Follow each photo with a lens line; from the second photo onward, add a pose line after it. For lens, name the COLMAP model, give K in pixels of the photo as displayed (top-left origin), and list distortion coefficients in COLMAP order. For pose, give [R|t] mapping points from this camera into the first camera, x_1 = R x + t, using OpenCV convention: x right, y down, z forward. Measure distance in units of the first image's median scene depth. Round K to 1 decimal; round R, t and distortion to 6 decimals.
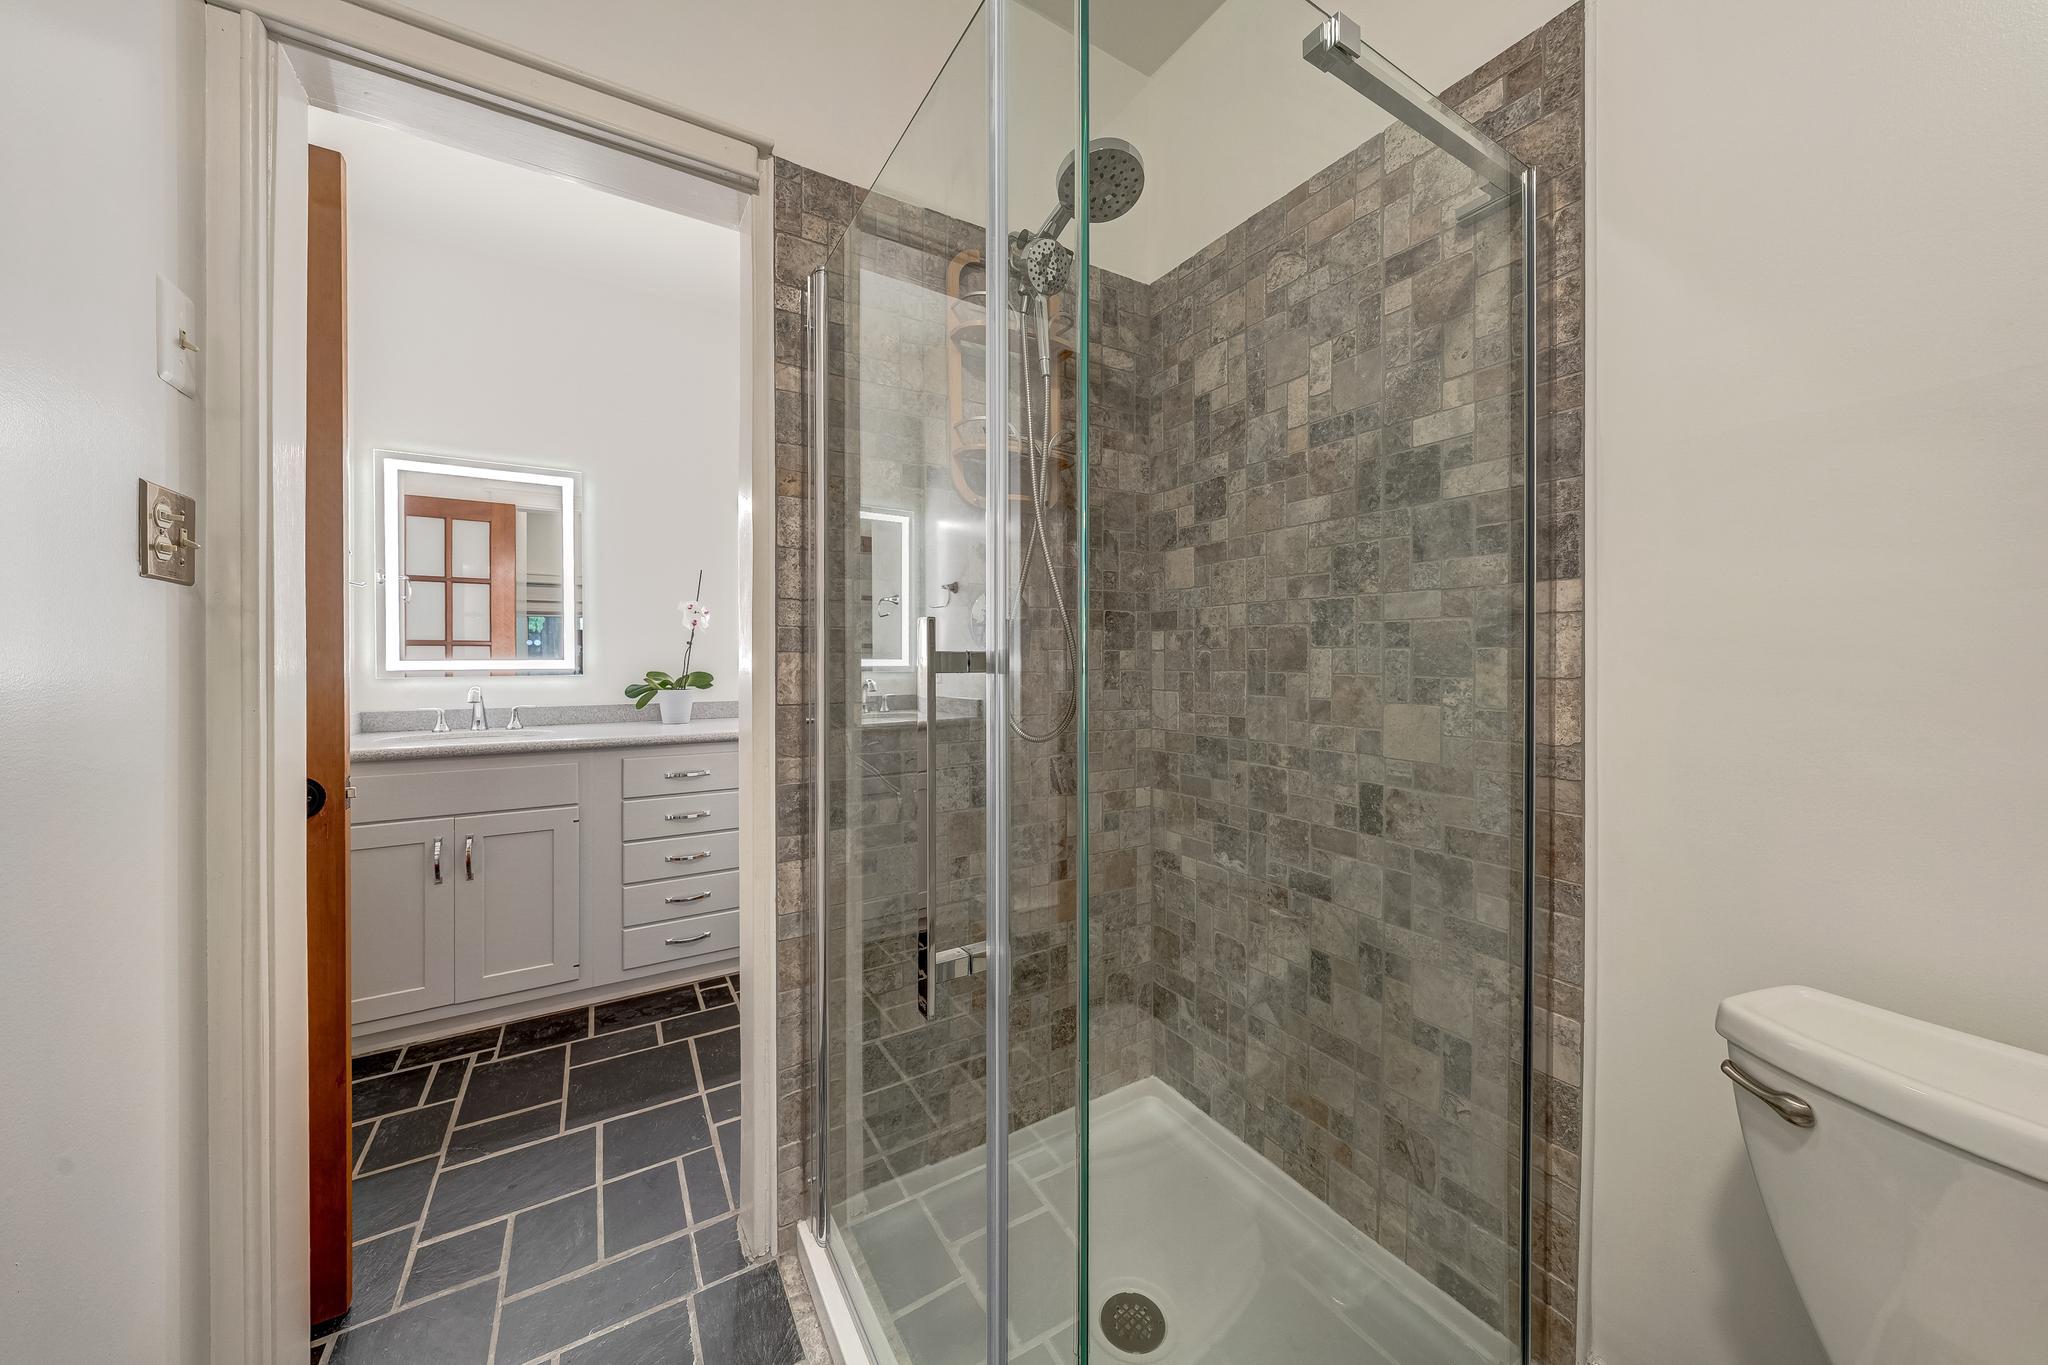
lens RADIAL K [[707.0, 0, 1075.7], [0, 707.0, 654.0], [0, 0, 1]] dist [-0.003435, -0.000012]
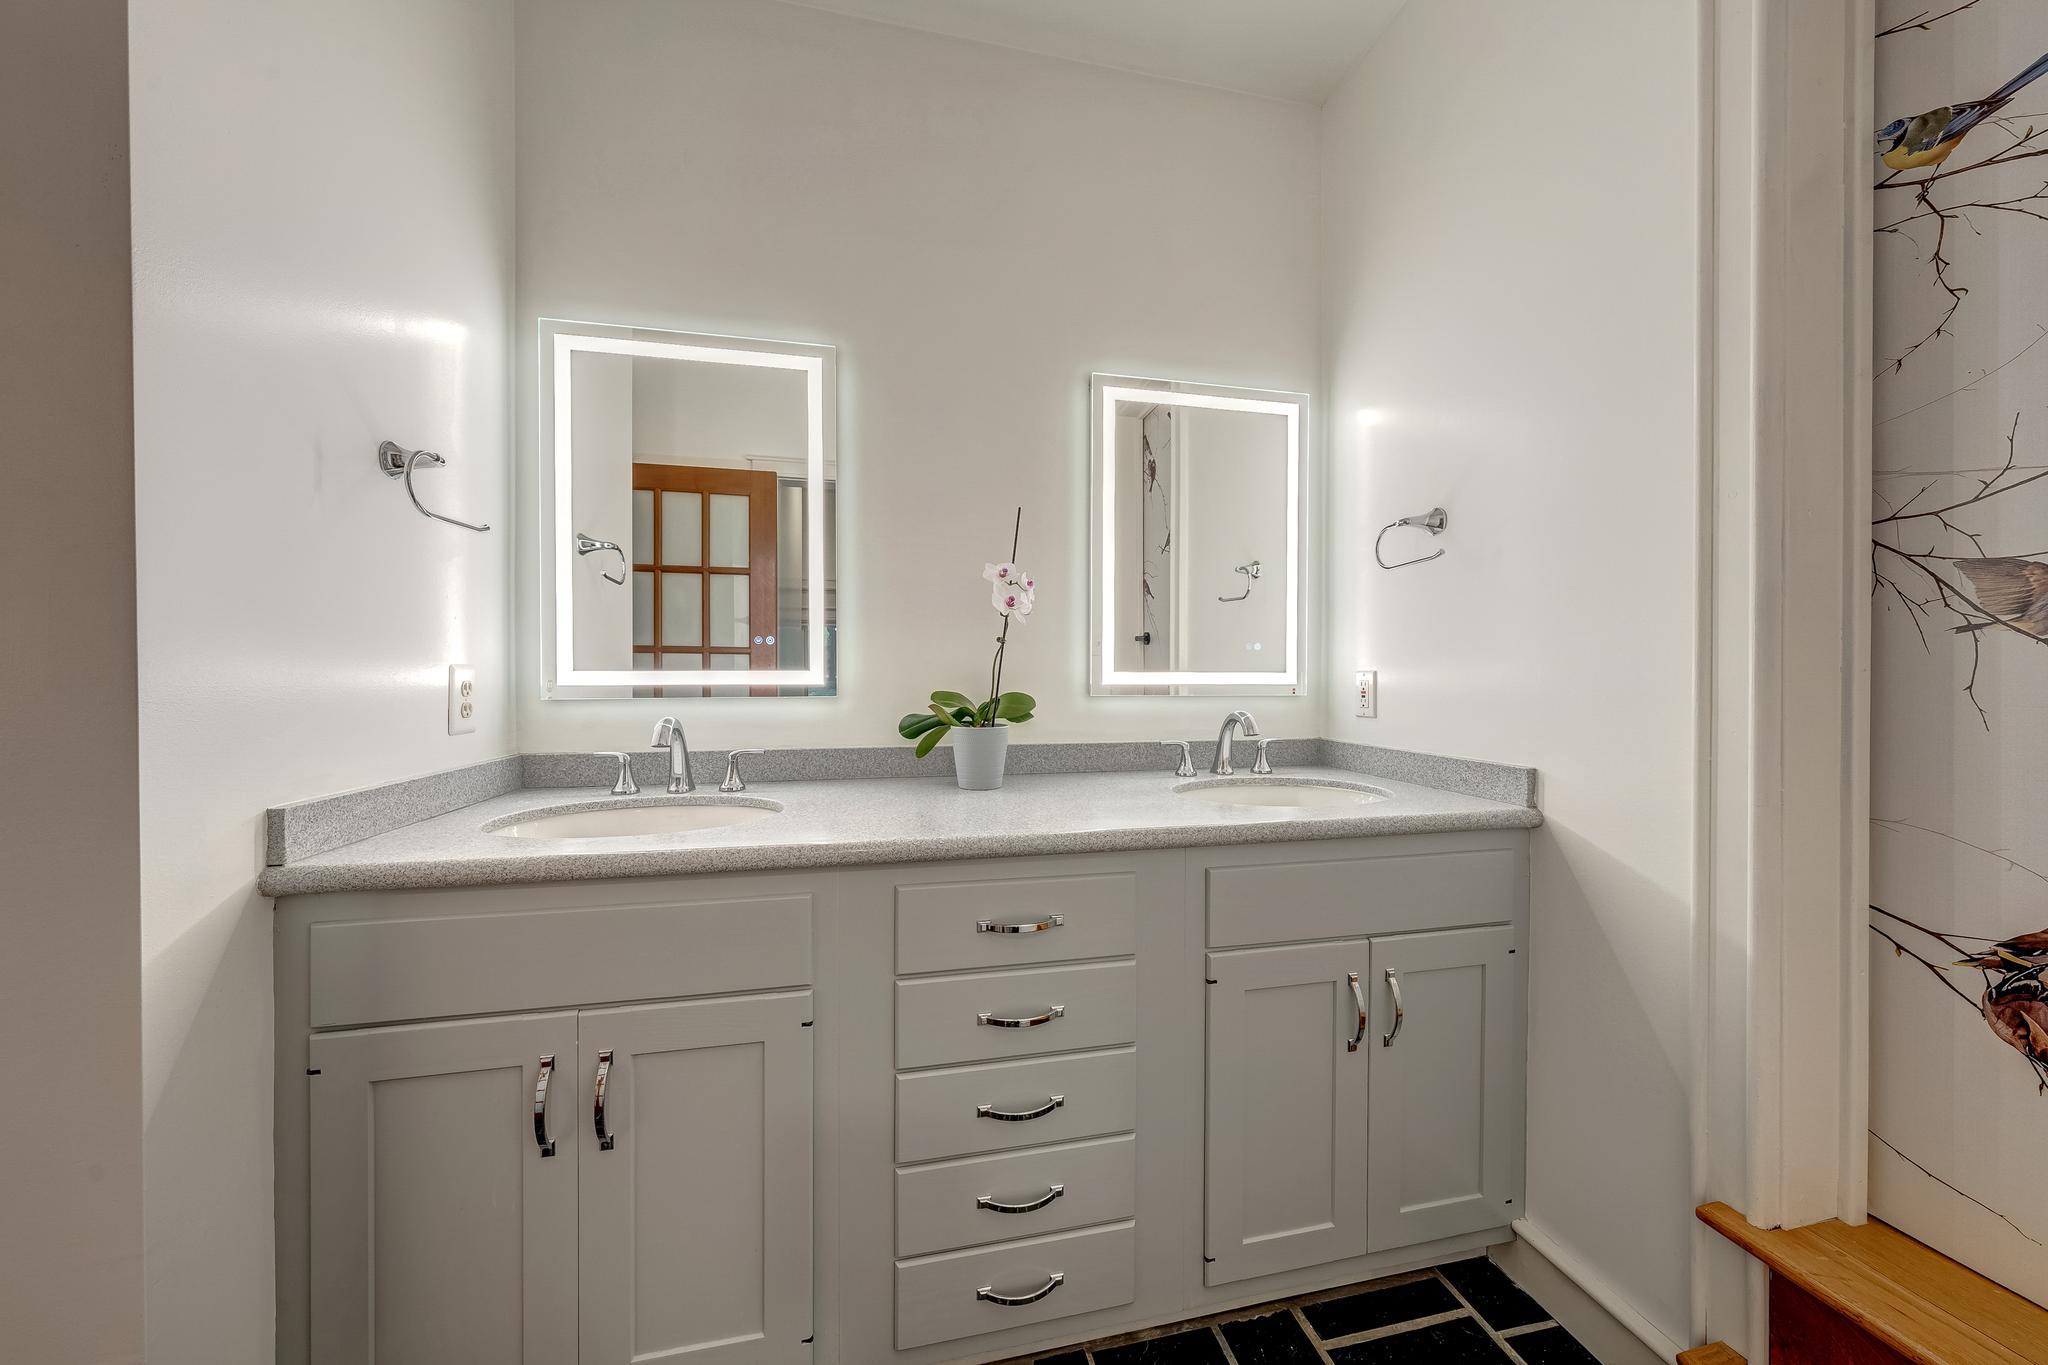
lens RADIAL K [[707.0, 0, 1029.6], [0, 707.0, 679.2], [0, 0, 1]] dist [-0.003435, -0.000012]
pose [[0.924818, 0.003376, -0.380395, -0.320346], [0.000372, 0.999952, 0.009778, 0.009200], [0.380410, -0.009184, 0.924772, 0.505783]]
